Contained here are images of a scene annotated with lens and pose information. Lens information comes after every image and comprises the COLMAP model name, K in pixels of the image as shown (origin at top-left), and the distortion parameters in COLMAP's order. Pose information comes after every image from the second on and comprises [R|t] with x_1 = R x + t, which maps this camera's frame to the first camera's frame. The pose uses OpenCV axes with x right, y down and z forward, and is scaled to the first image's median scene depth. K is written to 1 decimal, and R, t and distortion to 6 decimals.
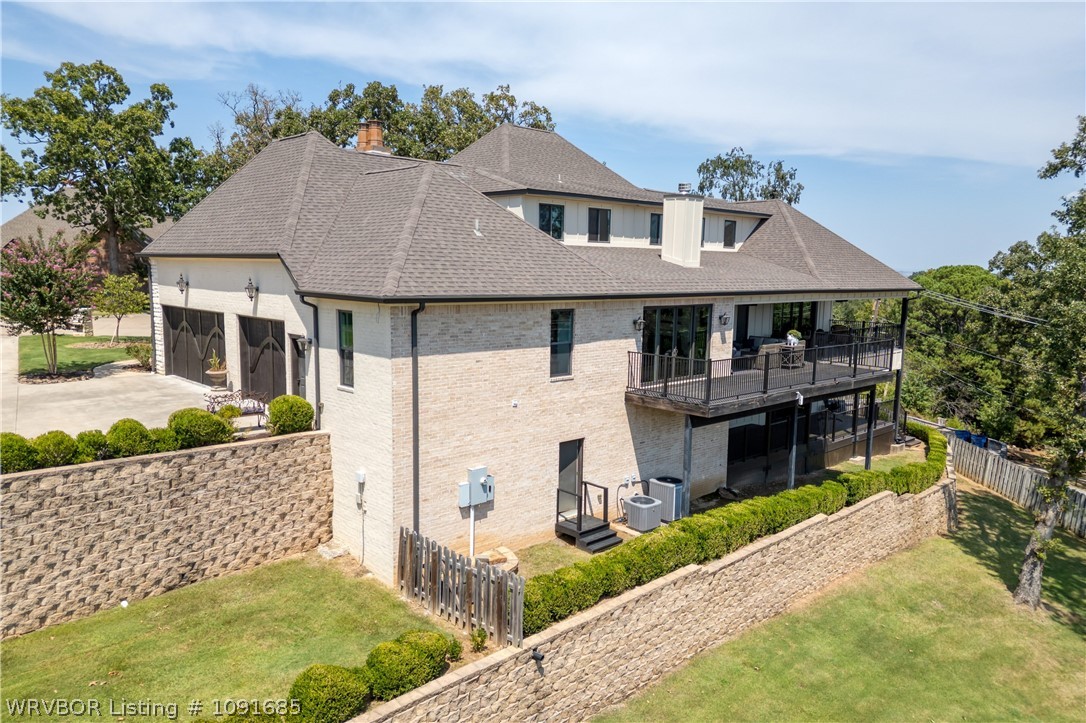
lens RADIAL K [[762.8, 0, 549.3], [0, 762.8, 360.3], [0, 0, 1]] dist [0.071372, -0.070210]
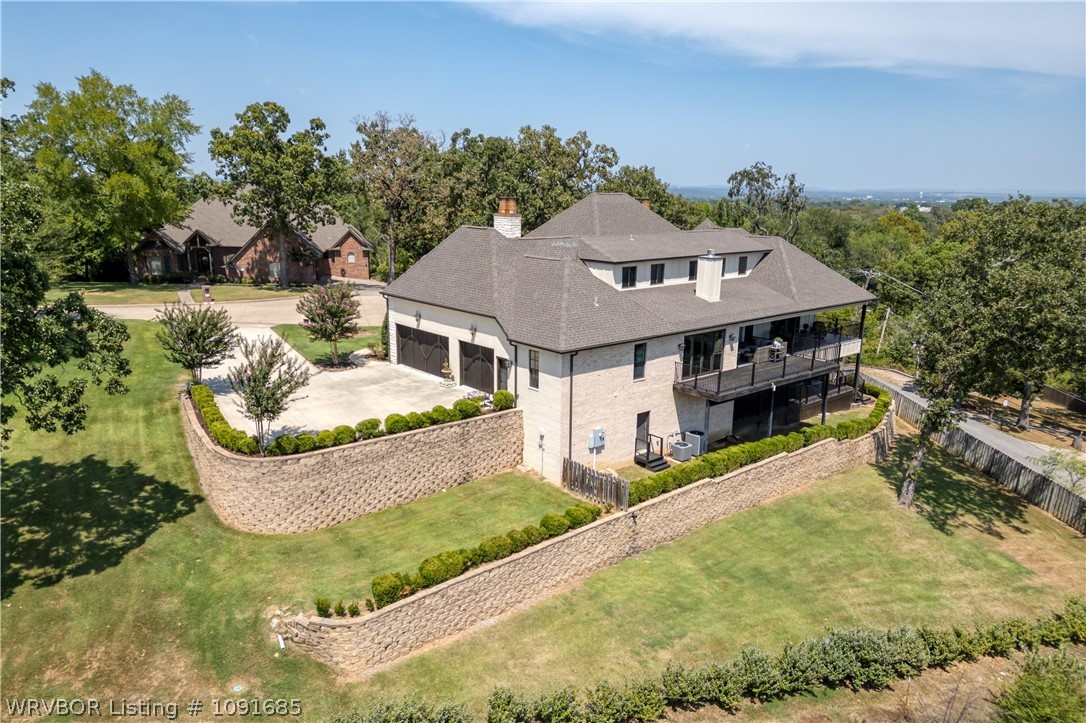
lens RADIAL K [[762.8, 0, 549.3], [0, 762.8, 360.3], [0, 0, 1]] dist [0.071372, -0.070210]
pose [[0.998987, 0.008180, -0.044253, -0.115161], [-0.003797, 0.995156, 0.098231, -0.195613], [0.044842, -0.097964, 0.994179, -0.813444]]
